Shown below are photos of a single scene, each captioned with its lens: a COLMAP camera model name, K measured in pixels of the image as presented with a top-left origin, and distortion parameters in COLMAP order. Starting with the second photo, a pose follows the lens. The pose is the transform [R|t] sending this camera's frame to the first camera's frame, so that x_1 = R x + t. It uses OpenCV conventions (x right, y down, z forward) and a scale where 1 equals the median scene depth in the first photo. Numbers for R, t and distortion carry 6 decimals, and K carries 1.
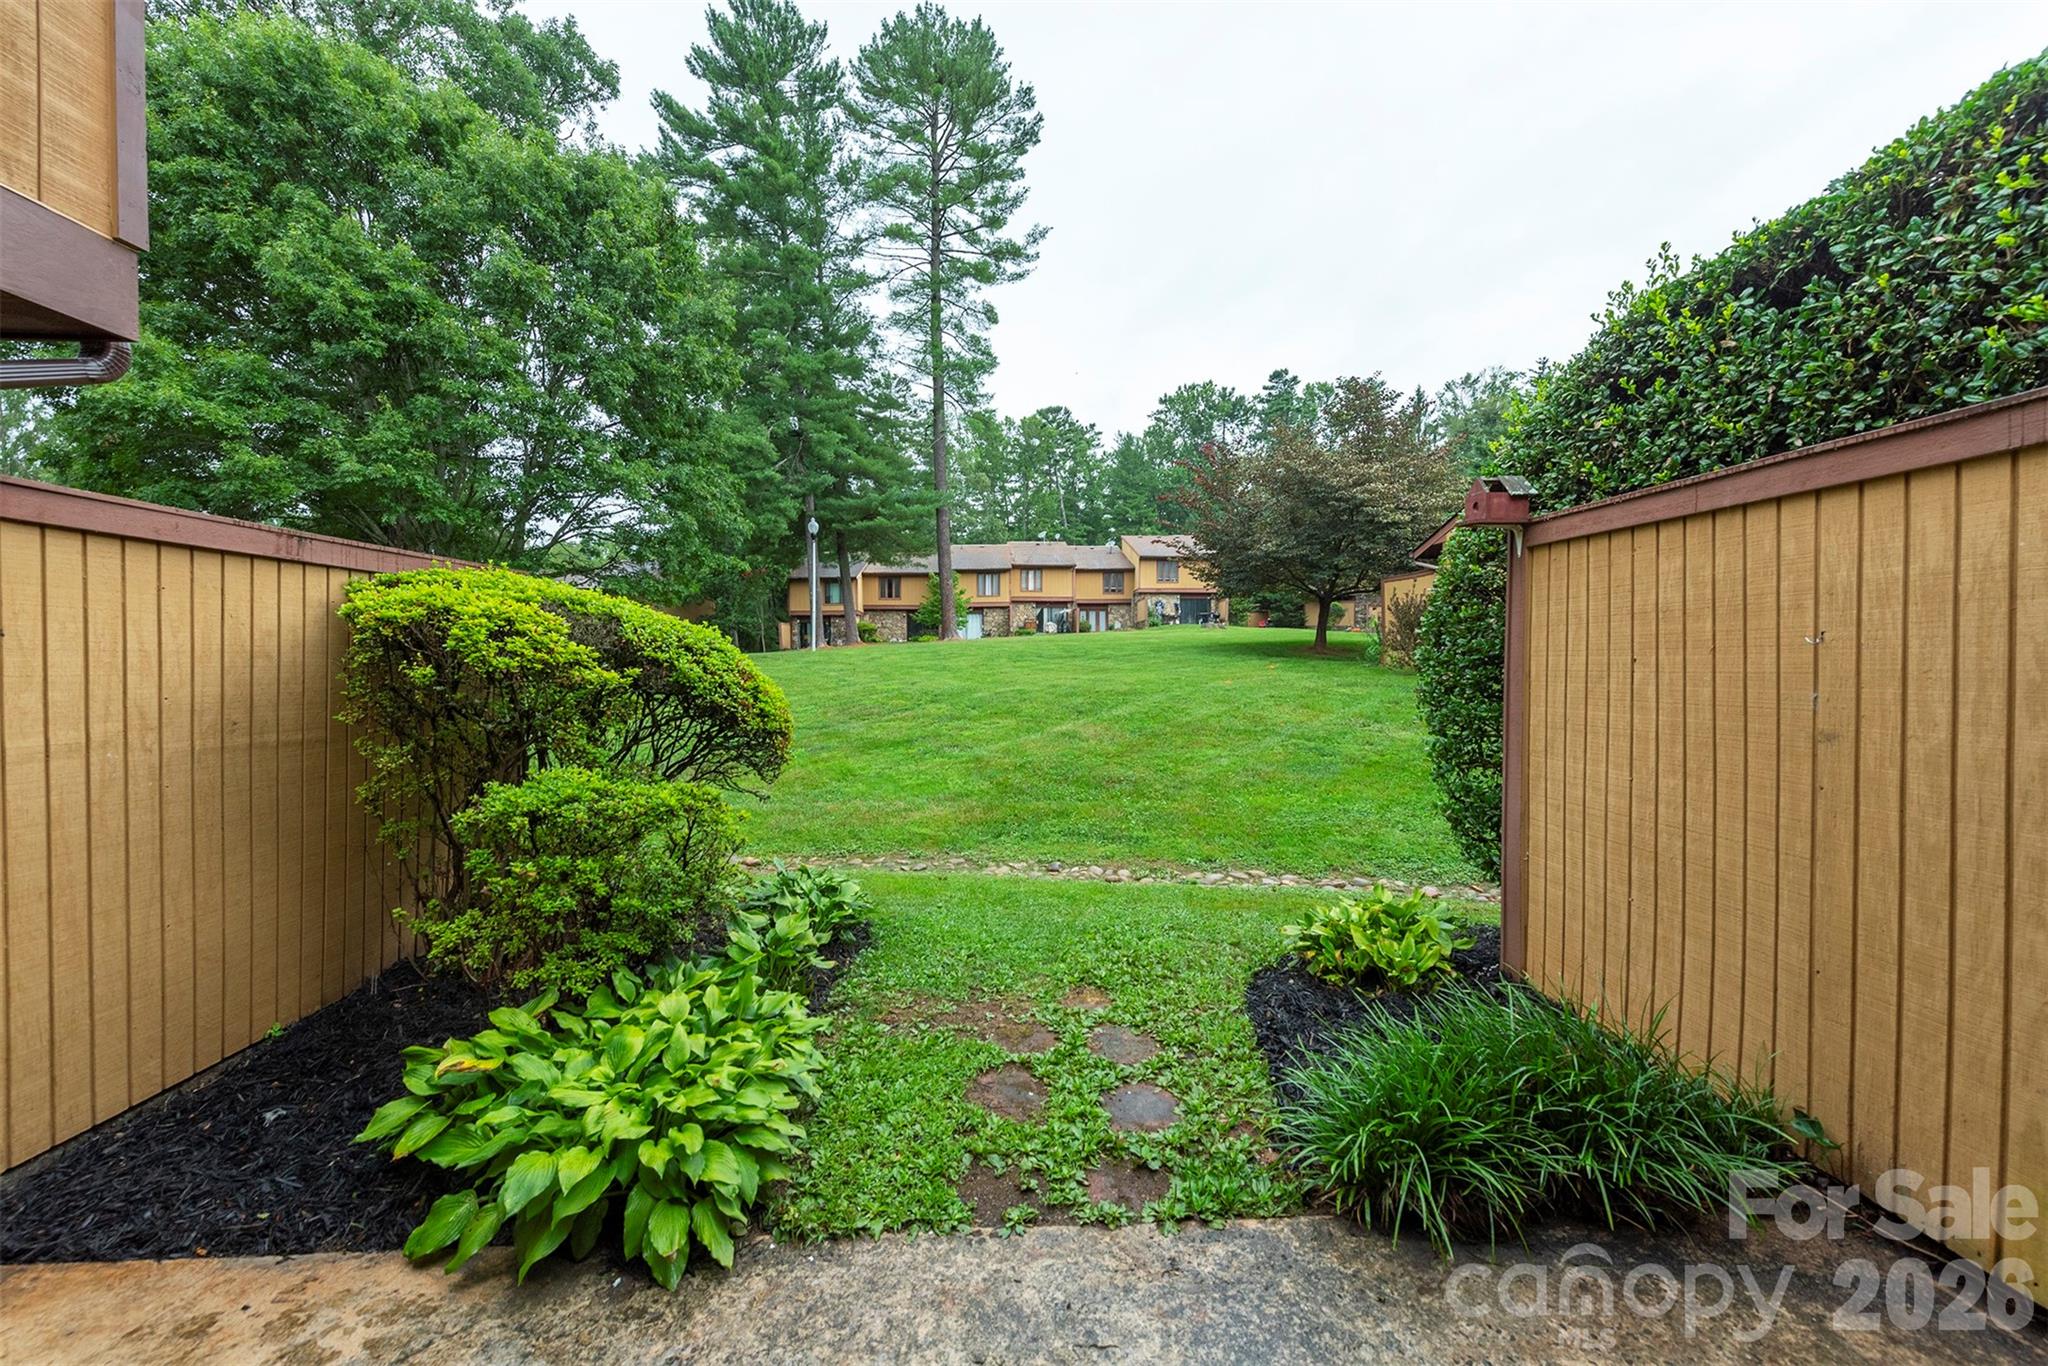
lens RADIAL K [[801.0, 0, 1018.2], [0, 801.0, 679.1], [0, 0, 1]] dist [0.014517, -0.005499]
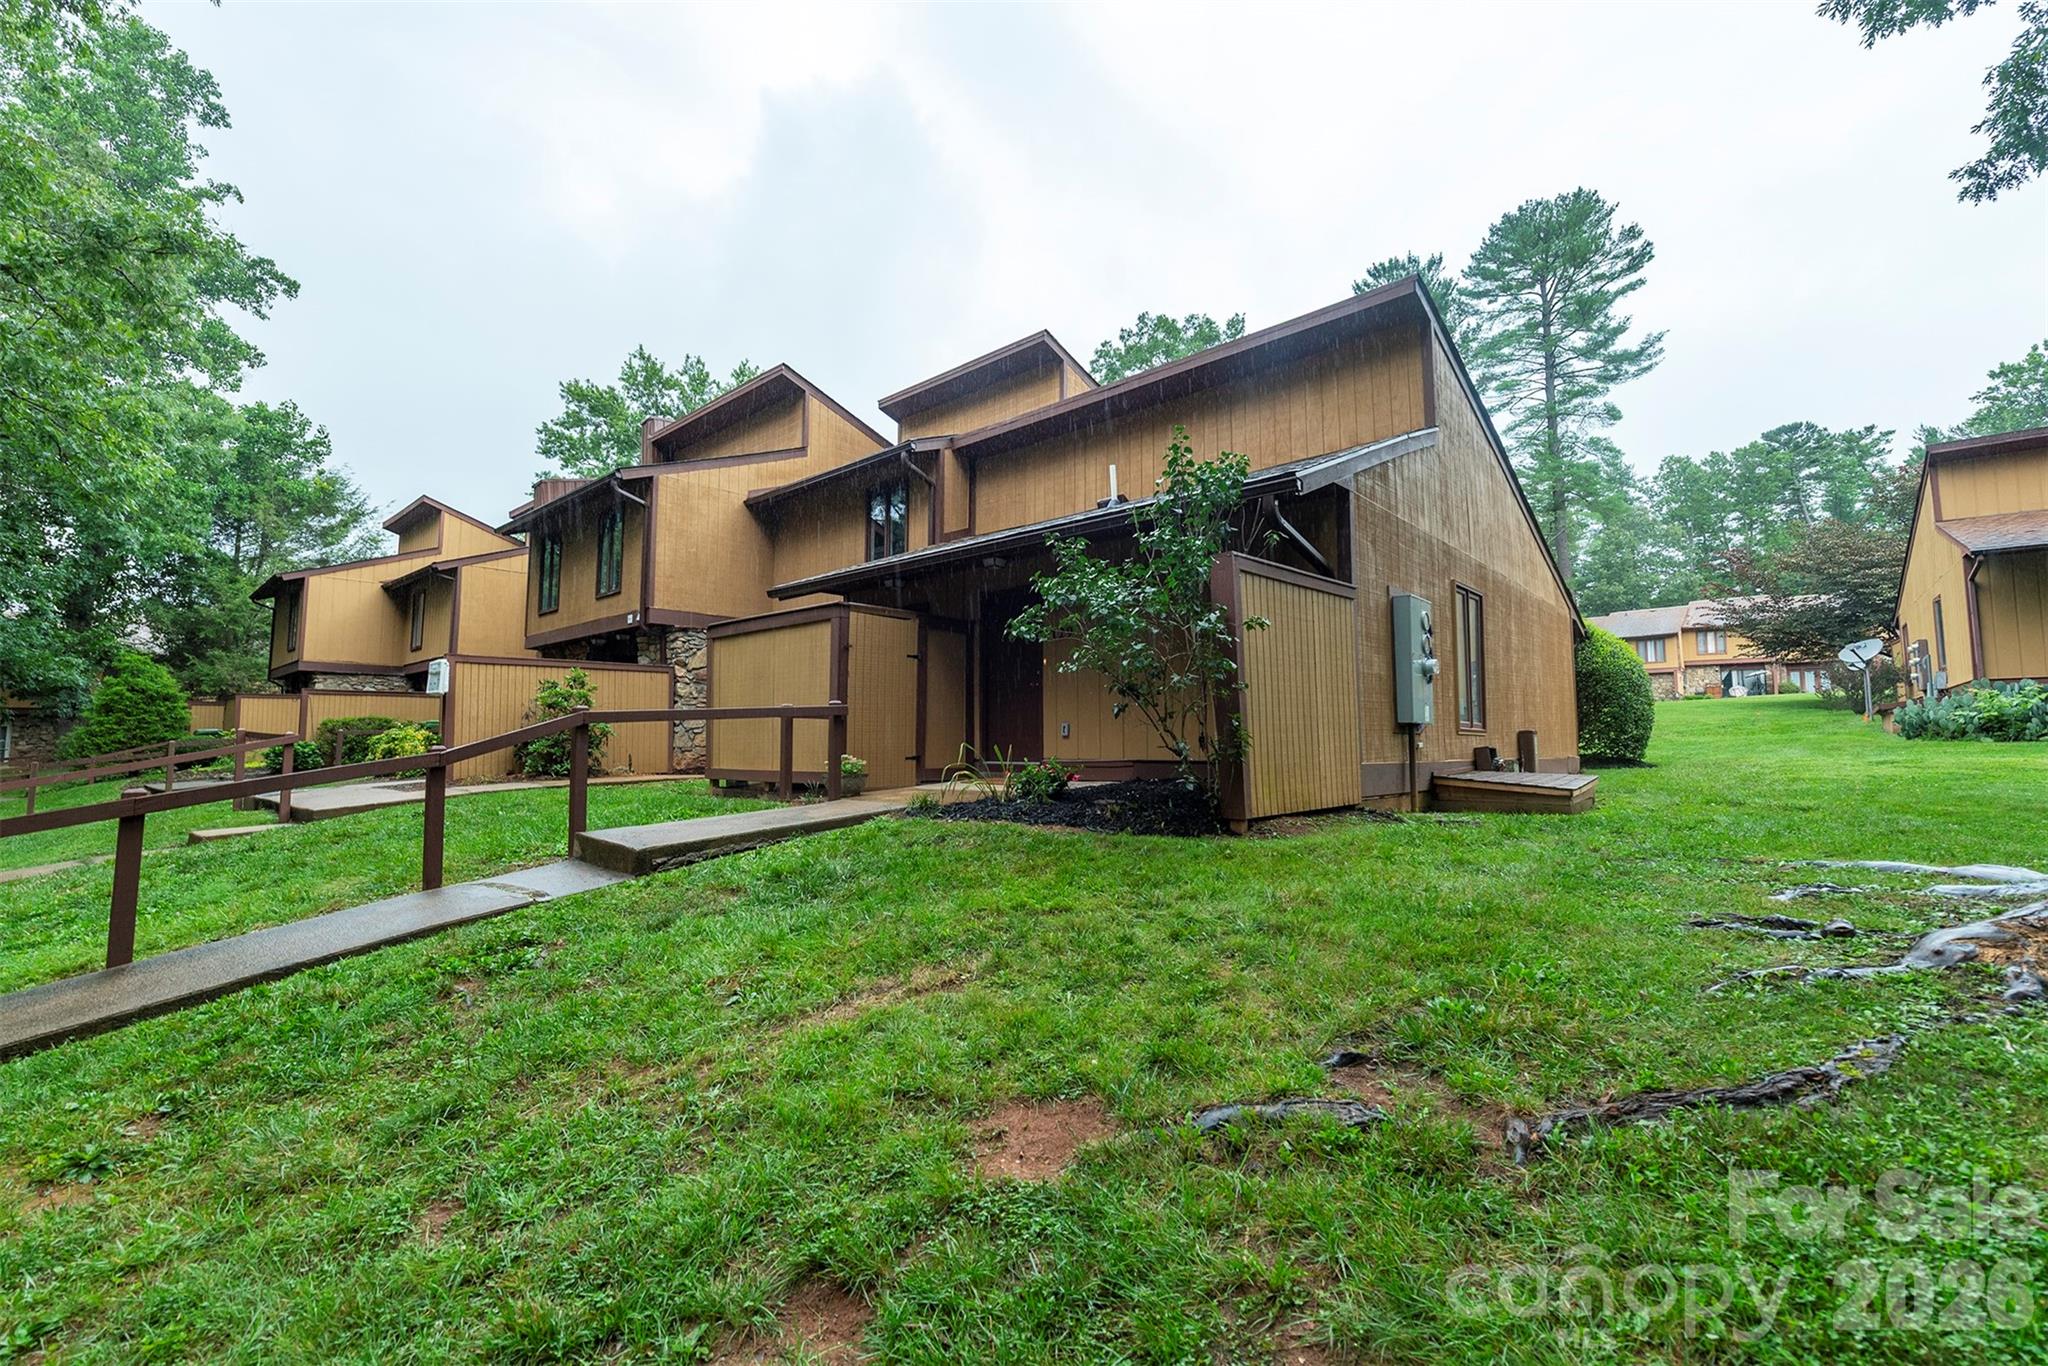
lens RADIAL K [[849.3, 0, 1024.0], [0, 849.3, 683.0], [0, 0, 1]] dist [0.001813, 0.000204]
pose [[0.720126, -0.052310, -0.691869, 0.185078], [-0.013438, 0.995915, -0.089285, 0.035674], [0.693713, 0.073594, 0.716482, -0.406005]]
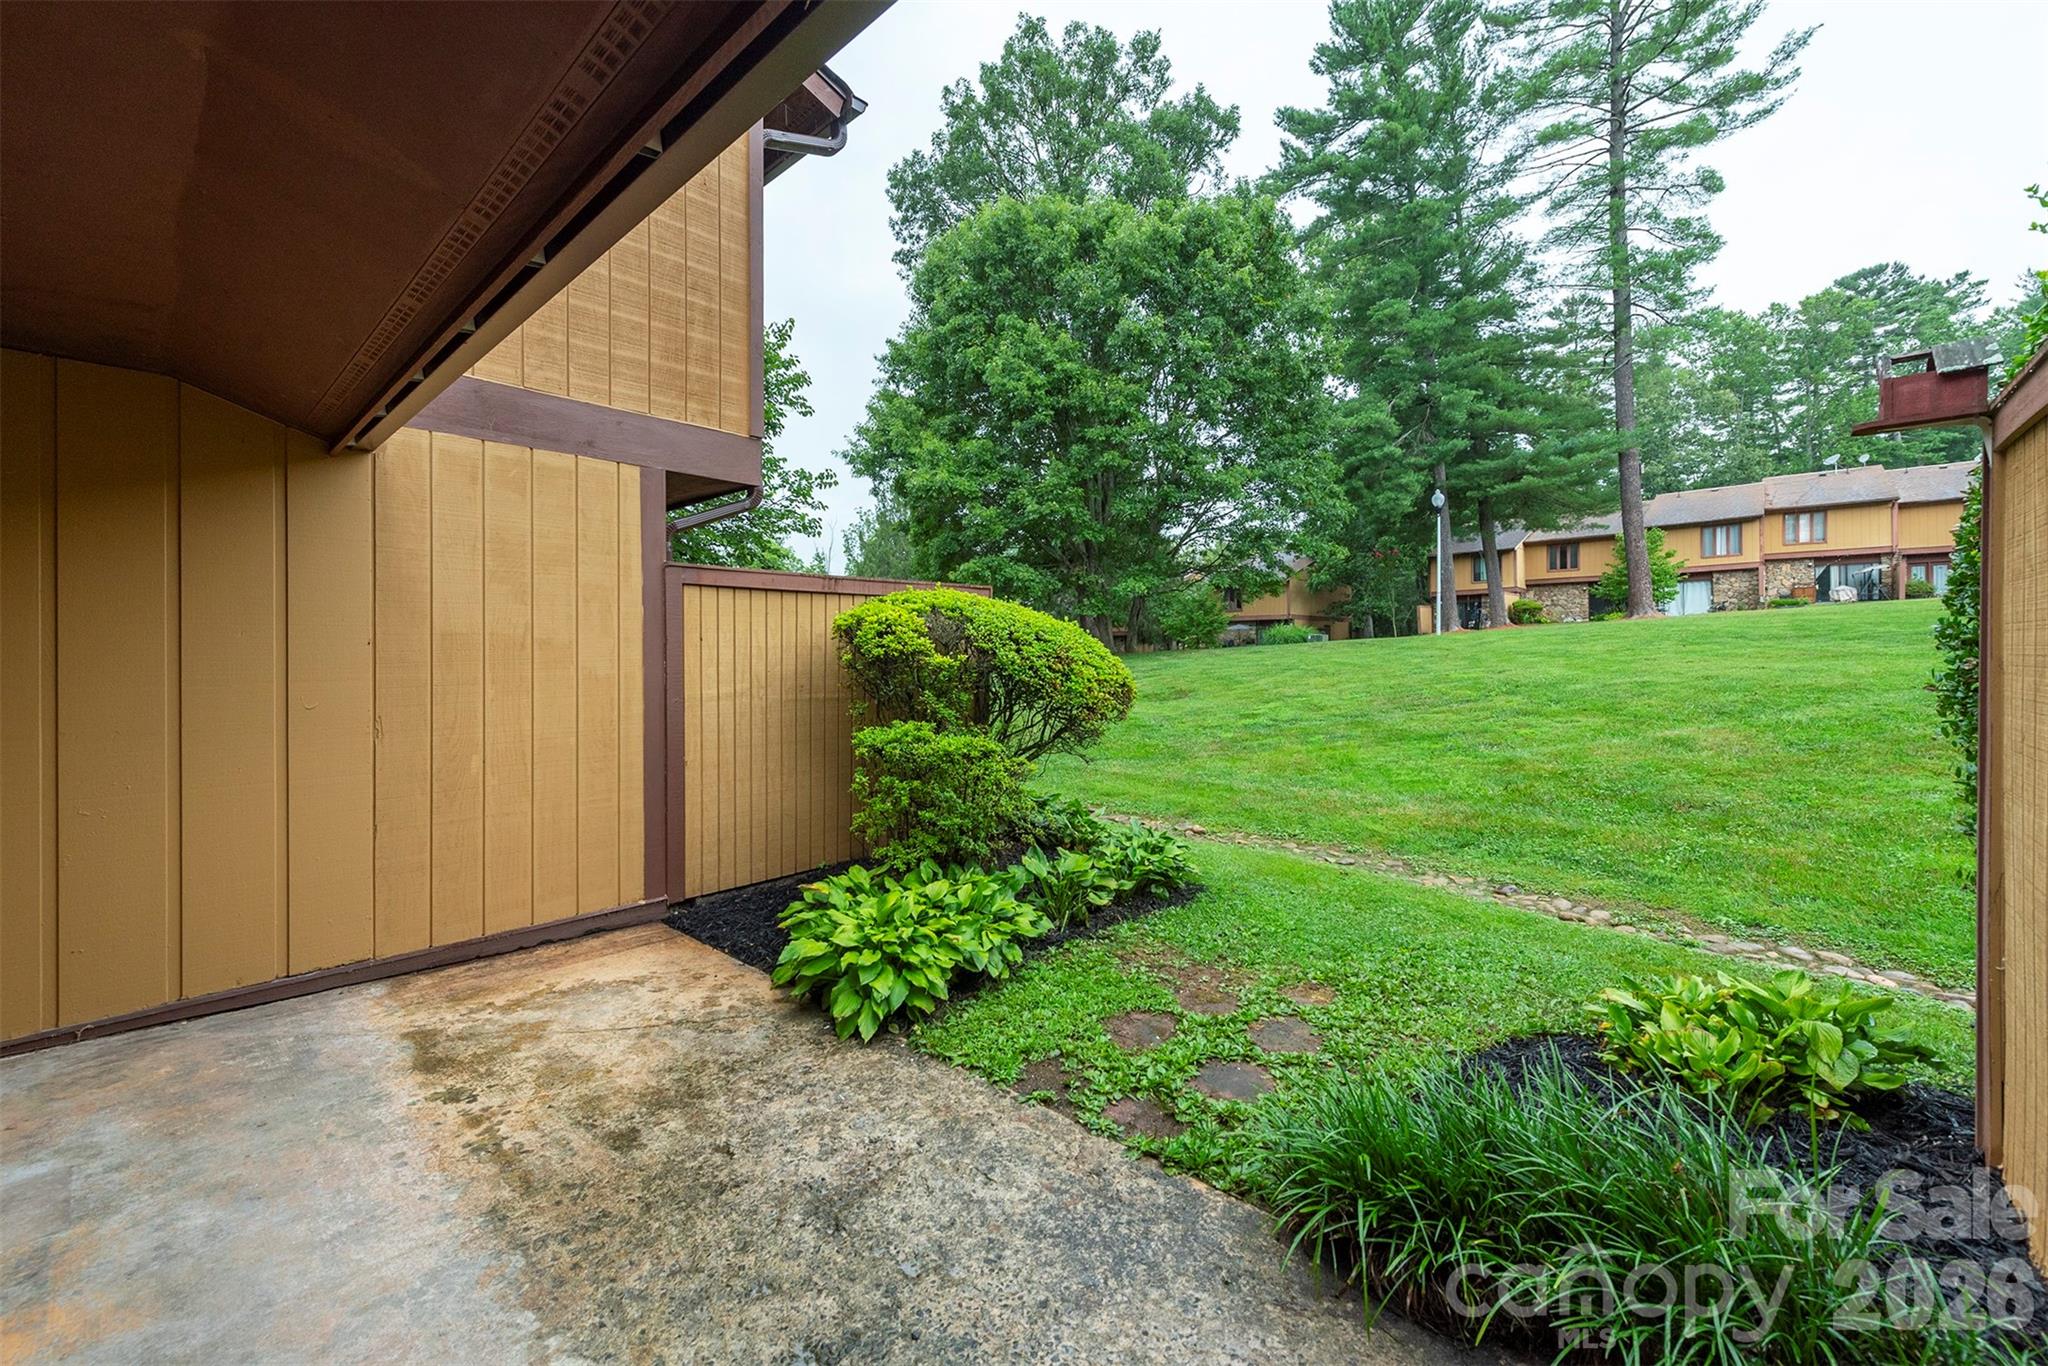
lens RADIAL K [[809.6, 0, 1010.2], [0, 809.6, 652.8], [0, 0, 1]] dist [0.016339, -0.005491]
pose [[0.708964, -0.004735, -0.705229, 0.041729], [-0.006581, 0.999889, -0.013330, 0.000070], [0.705214, 0.014091, 0.708854, 0.003348]]
